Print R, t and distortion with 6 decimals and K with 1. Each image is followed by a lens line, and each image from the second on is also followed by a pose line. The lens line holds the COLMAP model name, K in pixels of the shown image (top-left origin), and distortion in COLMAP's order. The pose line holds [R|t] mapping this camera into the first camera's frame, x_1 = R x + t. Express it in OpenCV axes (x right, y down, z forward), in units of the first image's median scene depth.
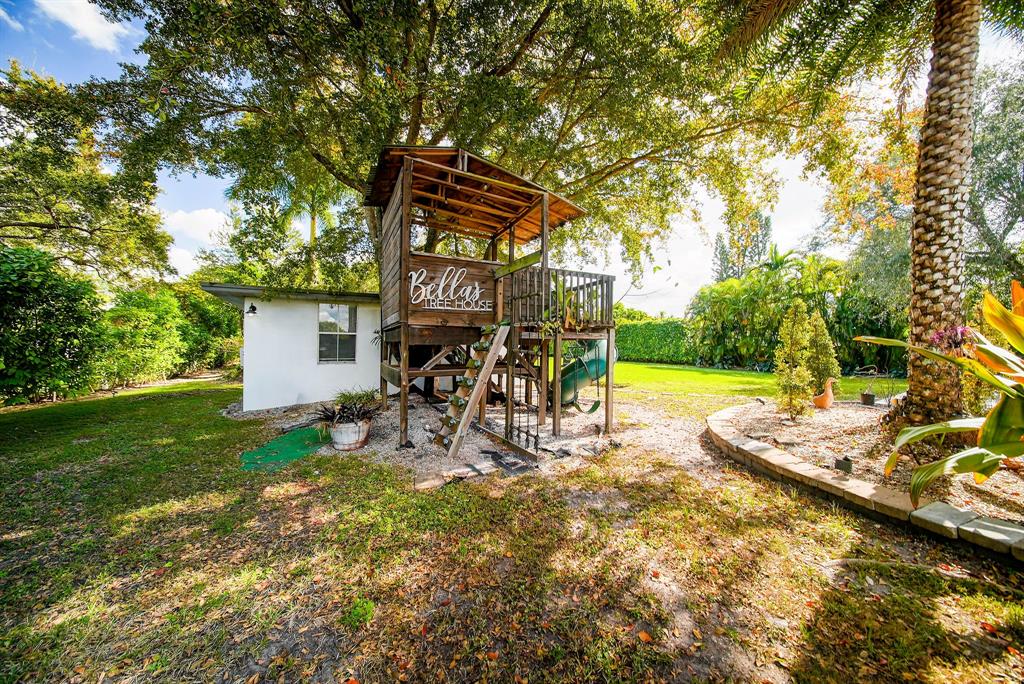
lens RADIAL K [[333.4, 0, 510.7], [0, 333.4, 343.8], [0, 0, 1]] dist [-0.005669, -0.000106]
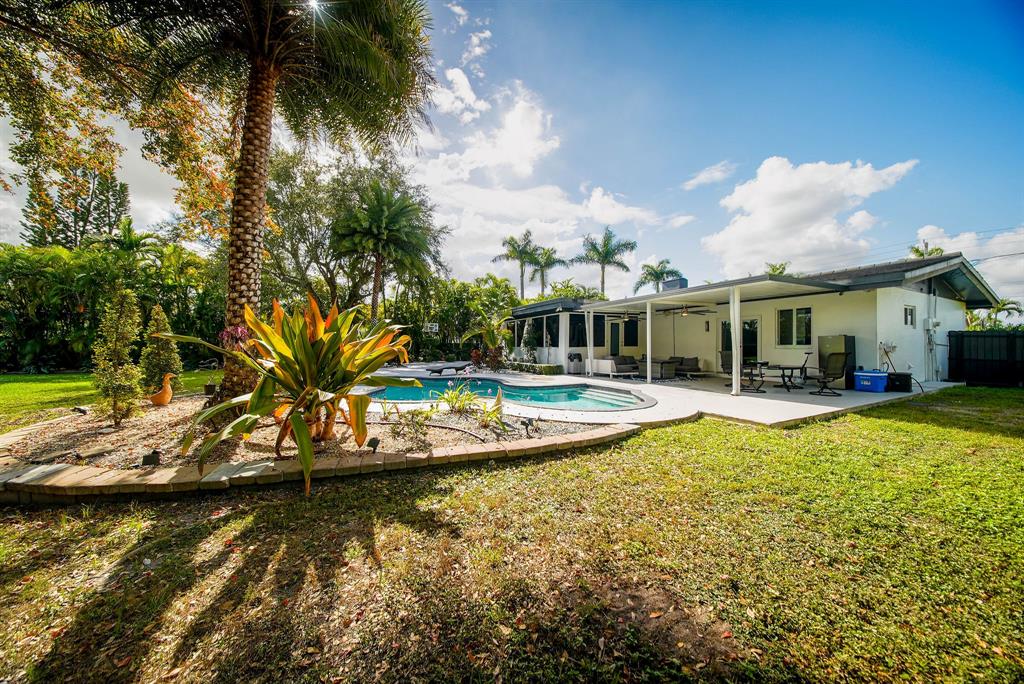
lens RADIAL K [[333.4, 0, 510.7], [0, 333.4, 343.8], [0, 0, 1]] dist [-0.005669, -0.000106]
pose [[0.047828, -0.002401, 0.998853, 0.040702], [-0.012242, 0.999921, 0.002990, -0.001971], [-0.998781, -0.012371, 0.047795, -0.110701]]
